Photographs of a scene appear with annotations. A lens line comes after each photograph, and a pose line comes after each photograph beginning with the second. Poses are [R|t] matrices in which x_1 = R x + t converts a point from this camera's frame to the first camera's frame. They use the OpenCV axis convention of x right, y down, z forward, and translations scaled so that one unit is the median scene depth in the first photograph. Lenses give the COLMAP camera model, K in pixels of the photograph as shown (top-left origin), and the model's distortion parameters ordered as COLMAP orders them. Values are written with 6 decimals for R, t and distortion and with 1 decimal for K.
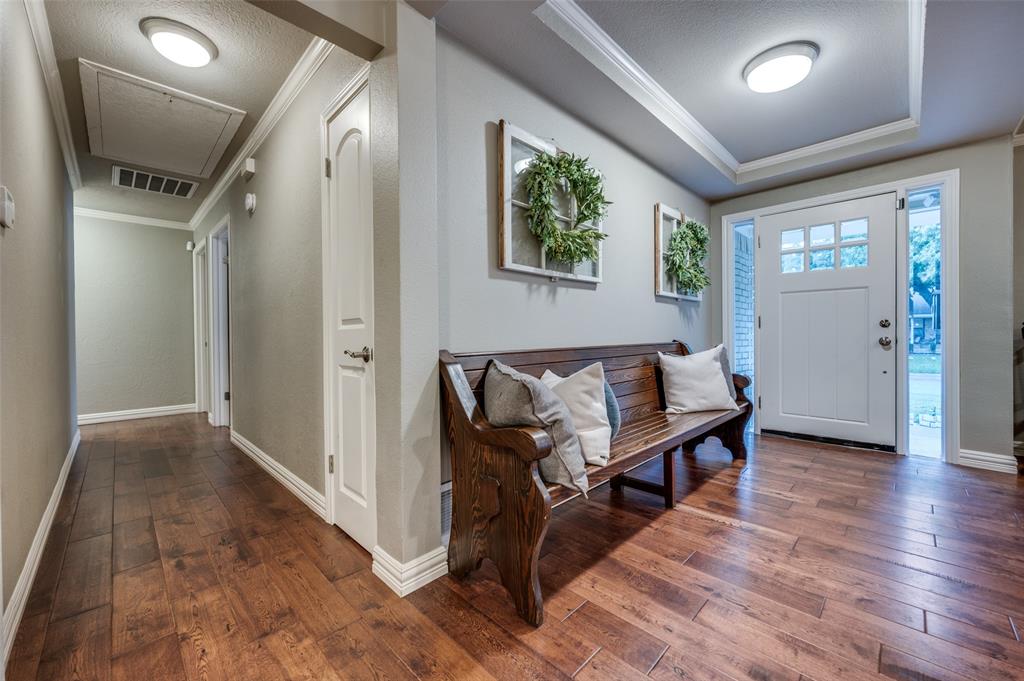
lens RADIAL K [[399.1, 0, 516.1], [0, 399.1, 338.4], [0, 0, 1]] dist [0.001483, 0.000138]
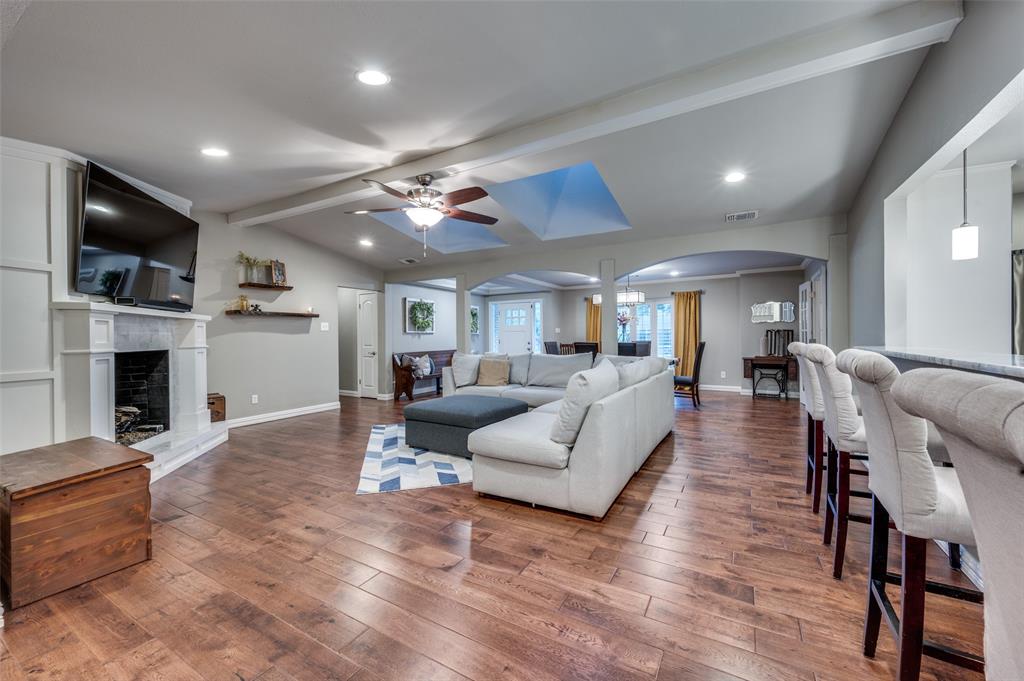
lens RADIAL K [[399.1, 0, 516.1], [0, 399.1, 338.4], [0, 0, 1]] dist [0.001483, 0.000138]
pose [[0.966984, 0.000778, 0.254834, 0.018153], [0.002112, 0.999937, -0.011065, -0.063603], [-0.254827, 0.011237, 0.966921, -3.313303]]
